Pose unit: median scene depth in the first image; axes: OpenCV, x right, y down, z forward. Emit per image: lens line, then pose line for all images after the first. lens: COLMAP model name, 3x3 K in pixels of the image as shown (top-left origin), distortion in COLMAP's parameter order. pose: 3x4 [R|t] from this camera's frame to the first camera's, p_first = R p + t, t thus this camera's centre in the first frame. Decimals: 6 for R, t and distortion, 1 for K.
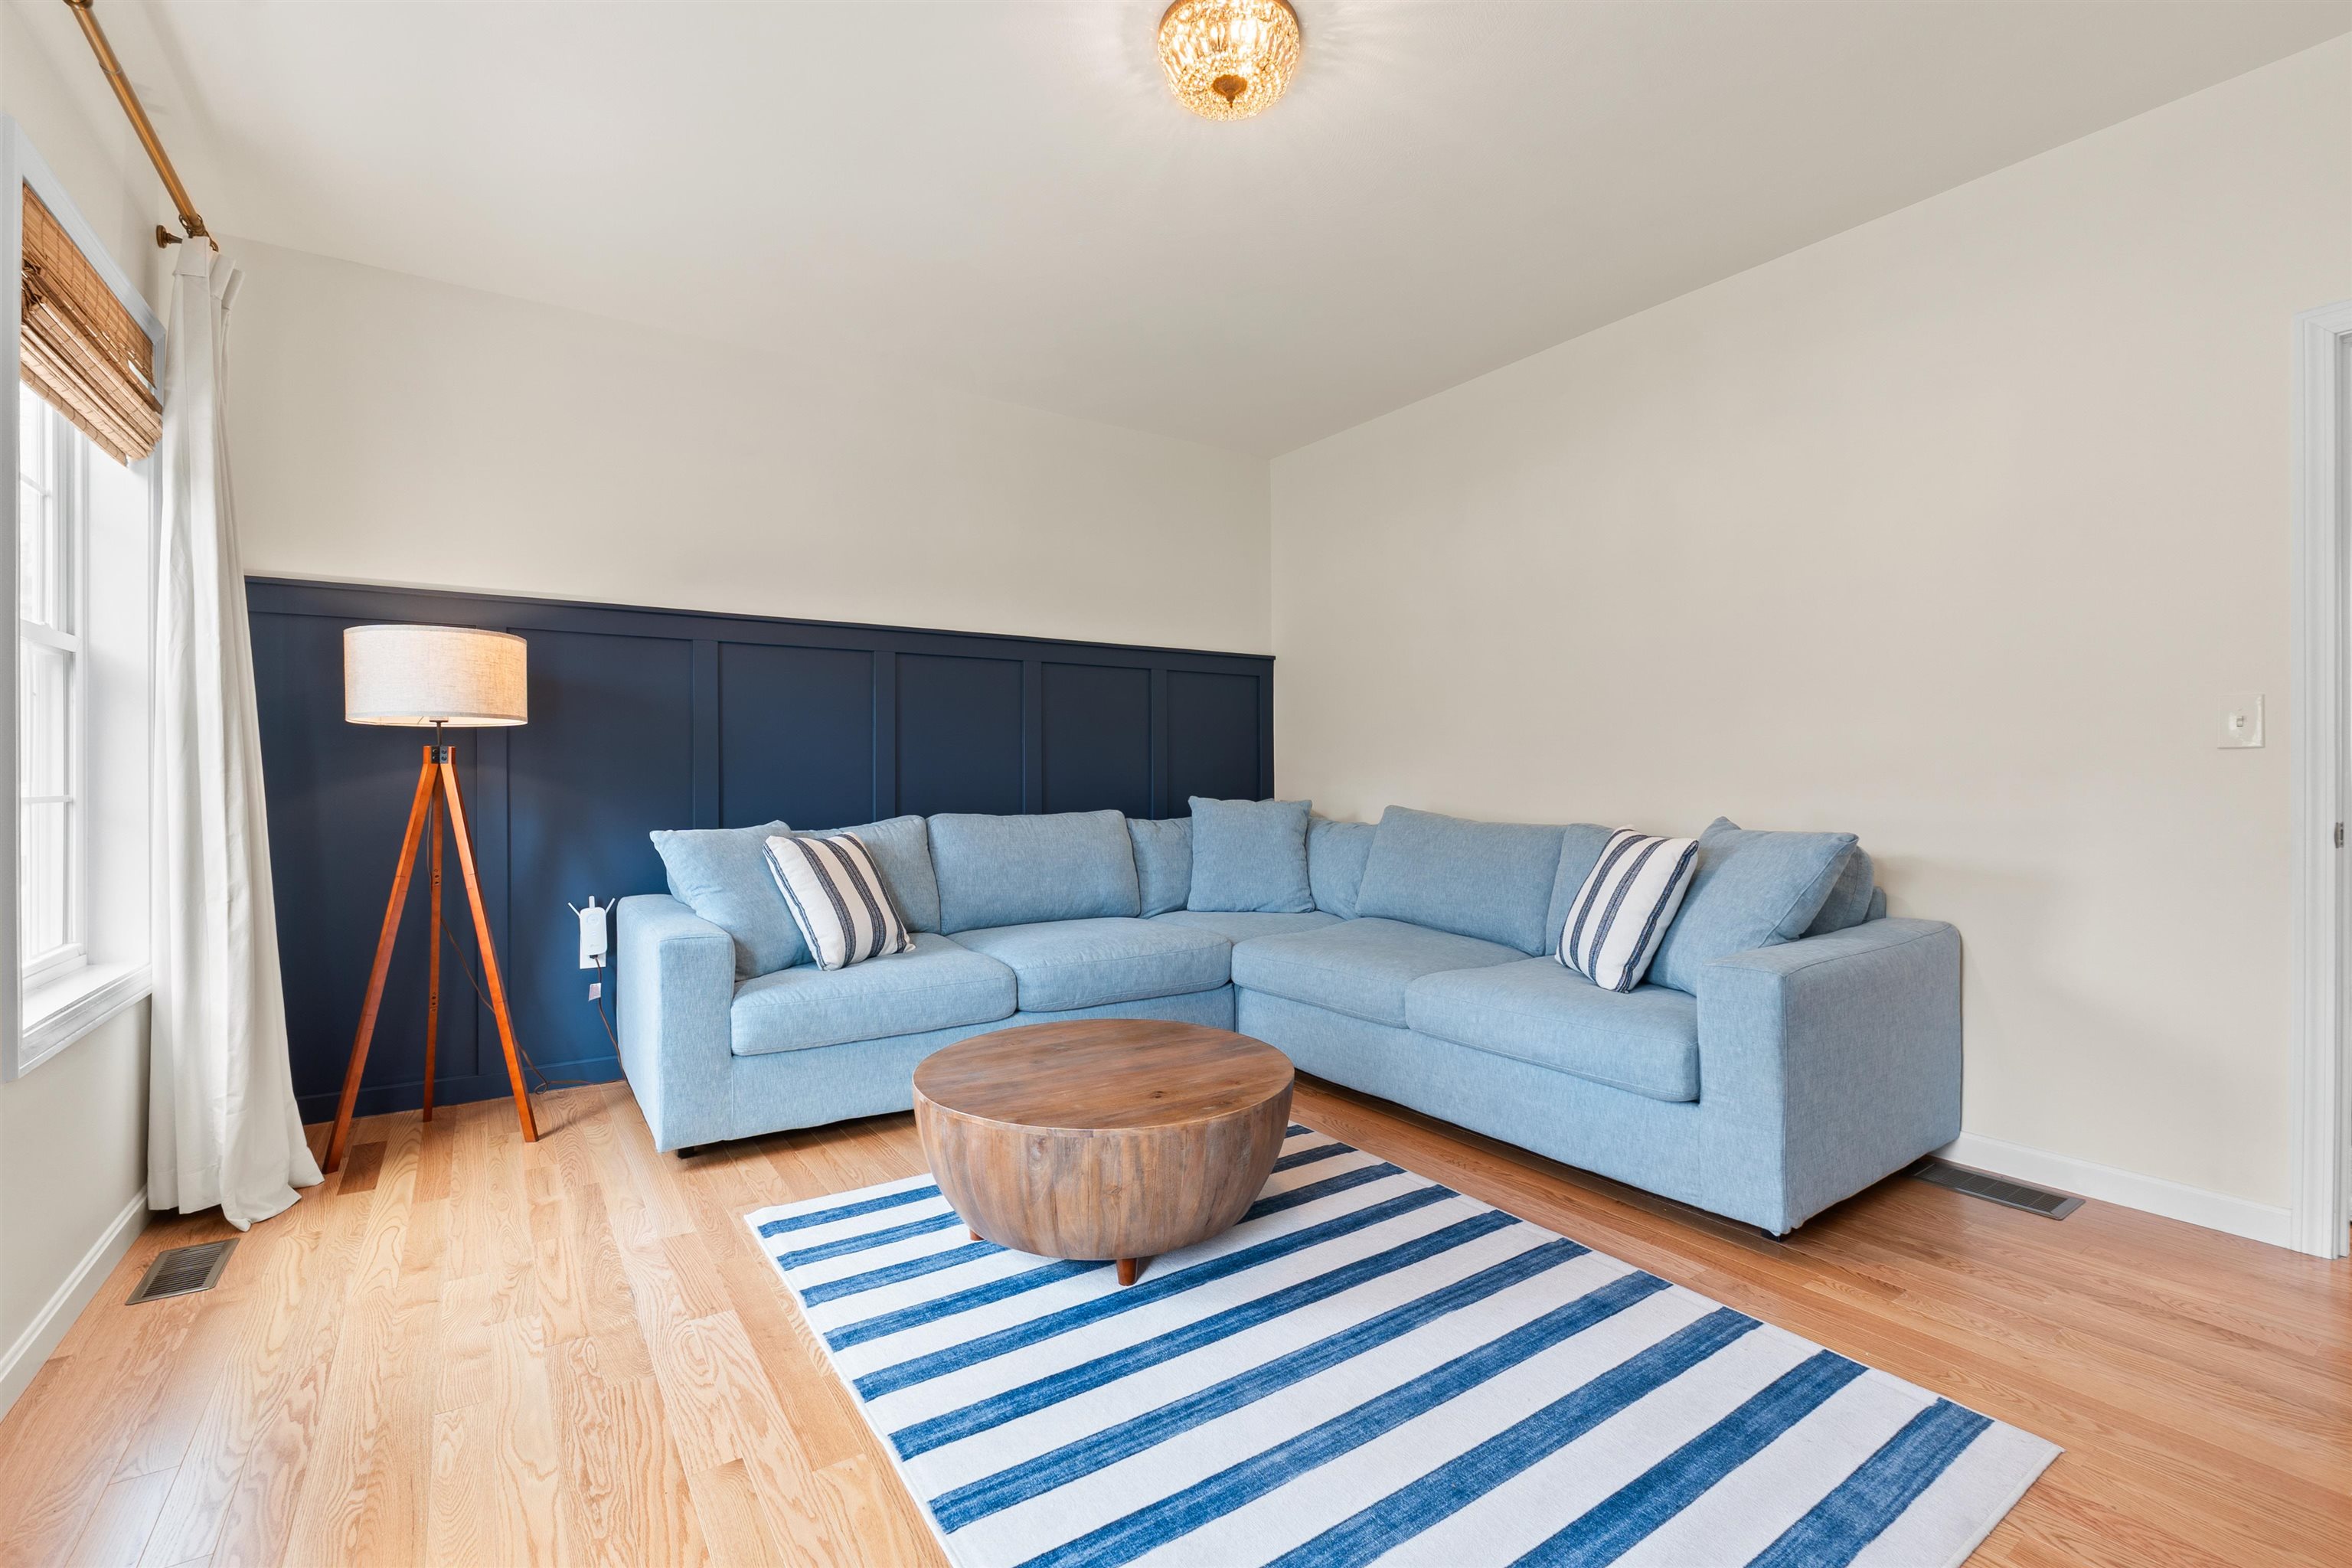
lens RADIAL K [[1027.1, 0, 1171.3], [0, 1027.1, 772.6], [0, 0, 1]] dist [-0.014773, -0.000114]
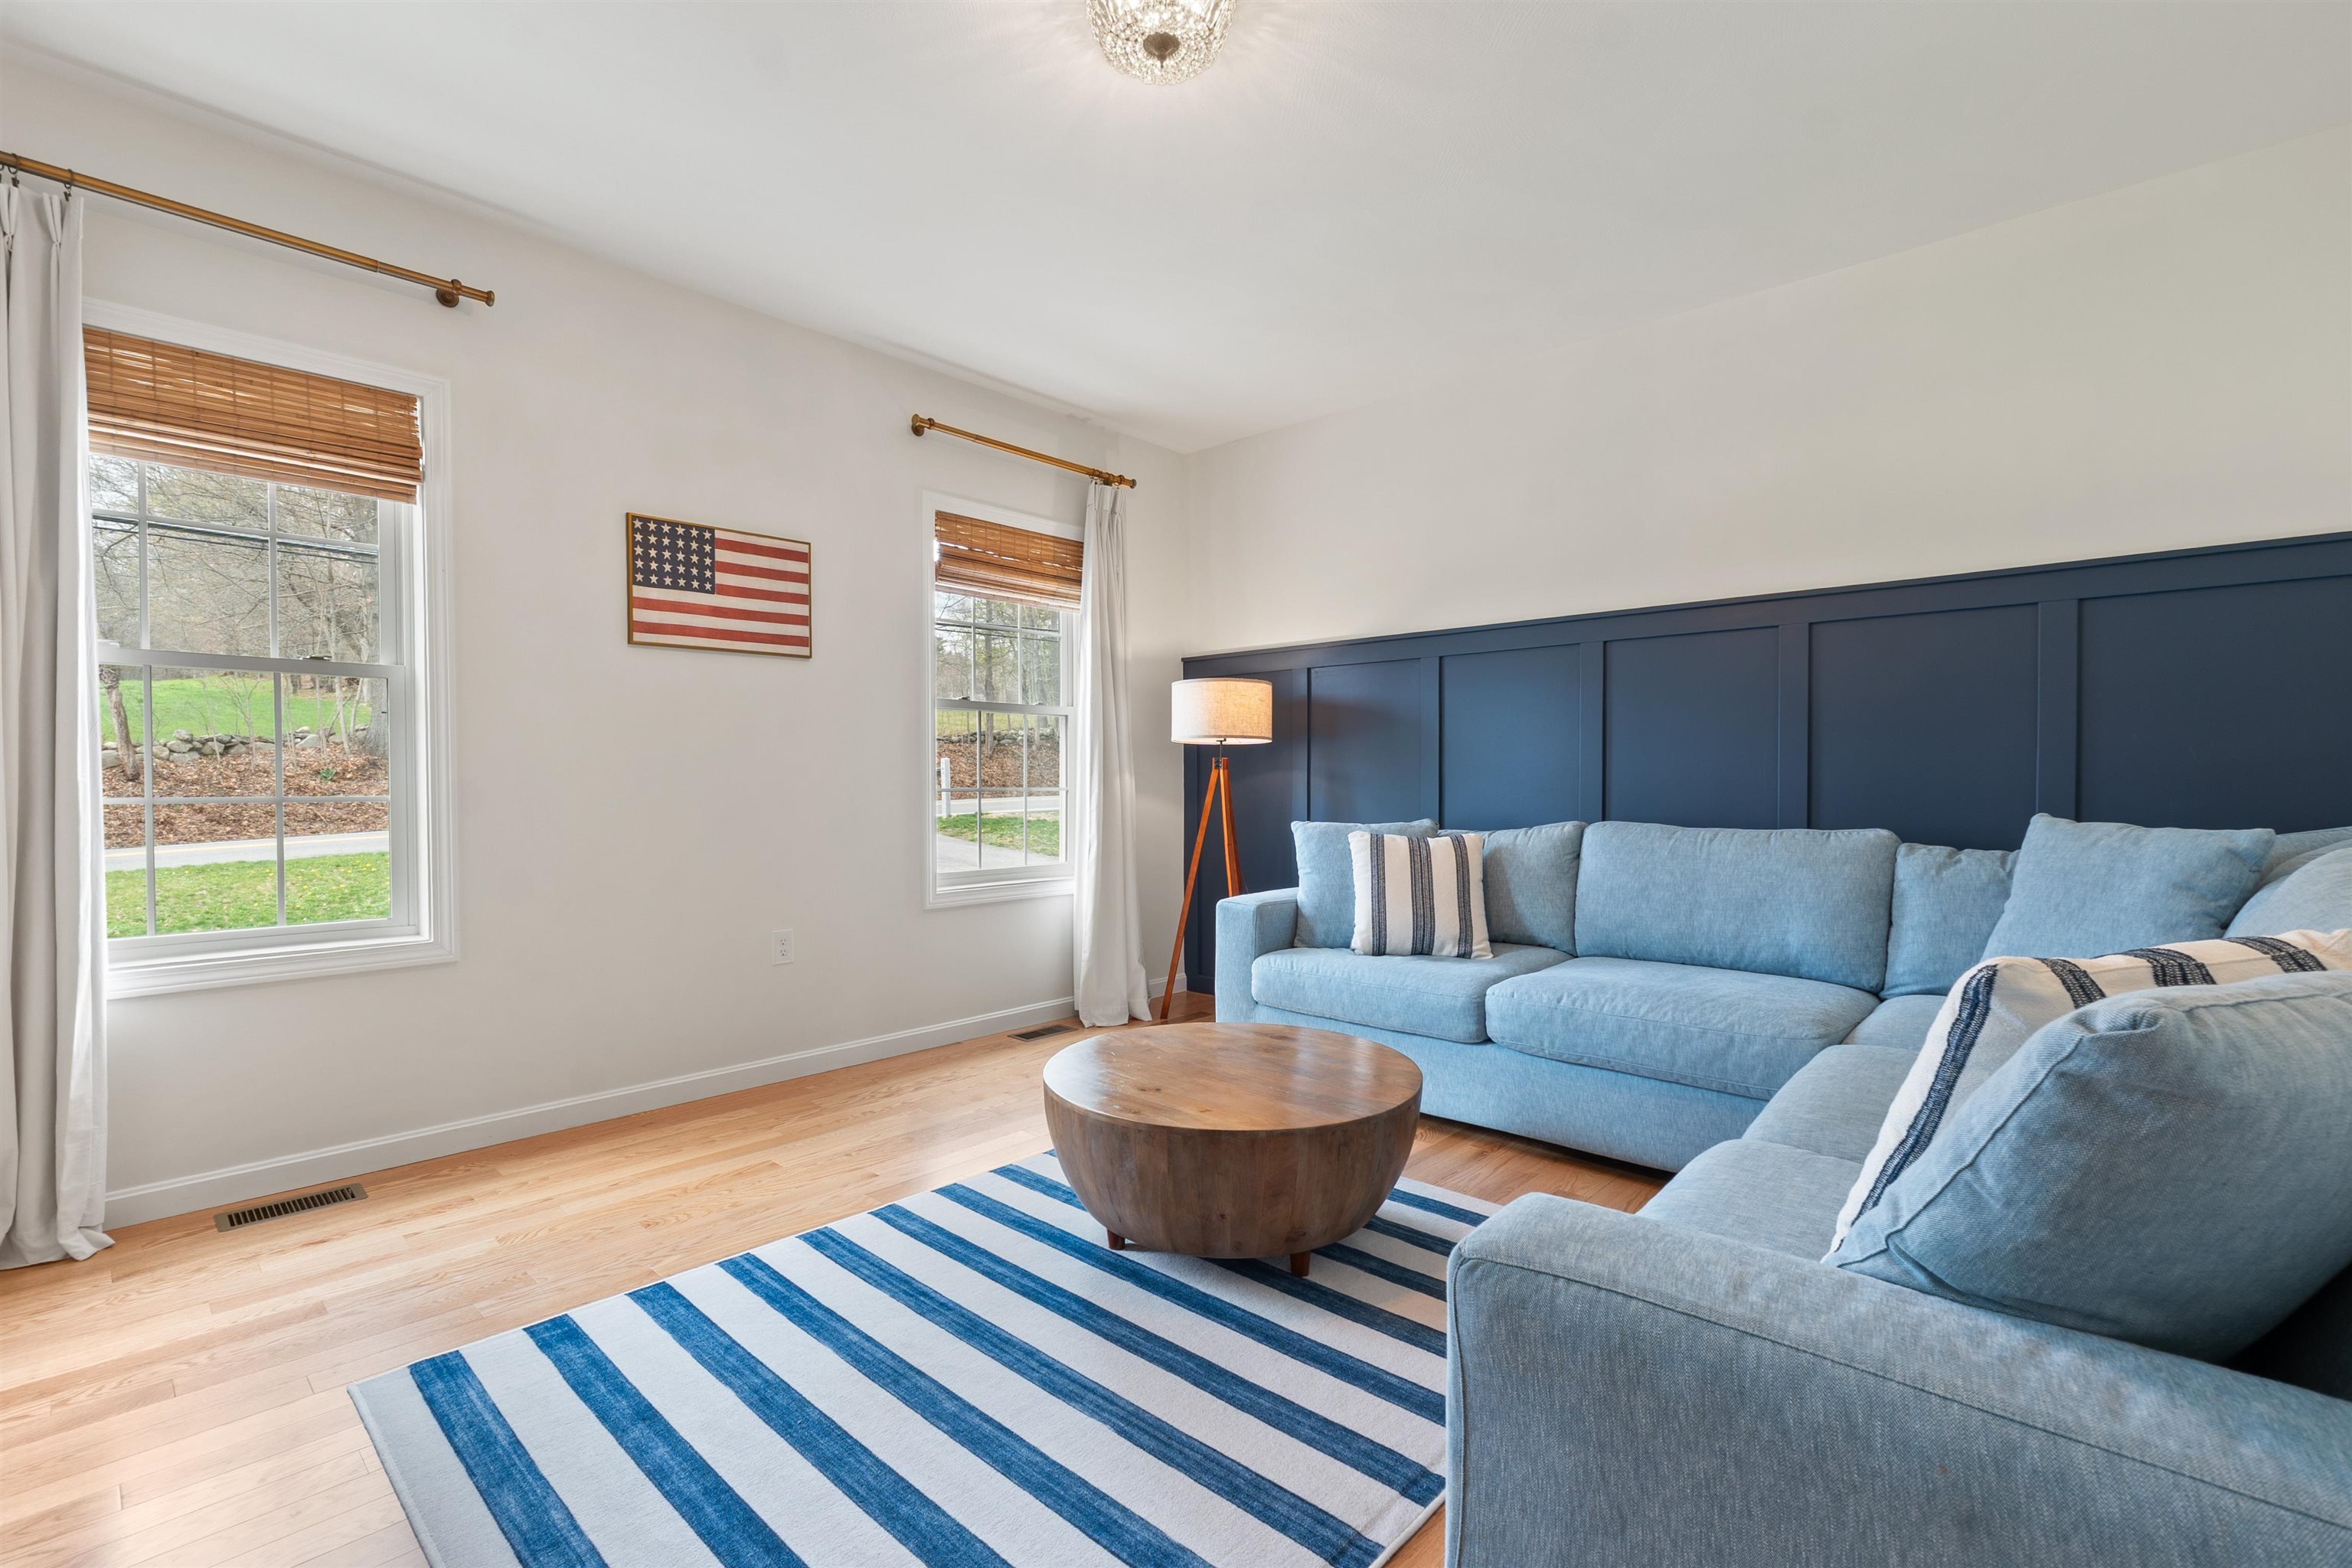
lens RADIAL K [[1027.1, 0, 1168.7], [0, 1027.1, 788.2], [0, 0, 1]] dist [-0.014773, -0.000114]
pose [[0.229293, 0.012745, -0.973274, 0.906104], [0.003818, 0.999895, 0.013993, -0.003989], [0.973350, -0.006924, 0.229220, 0.716201]]
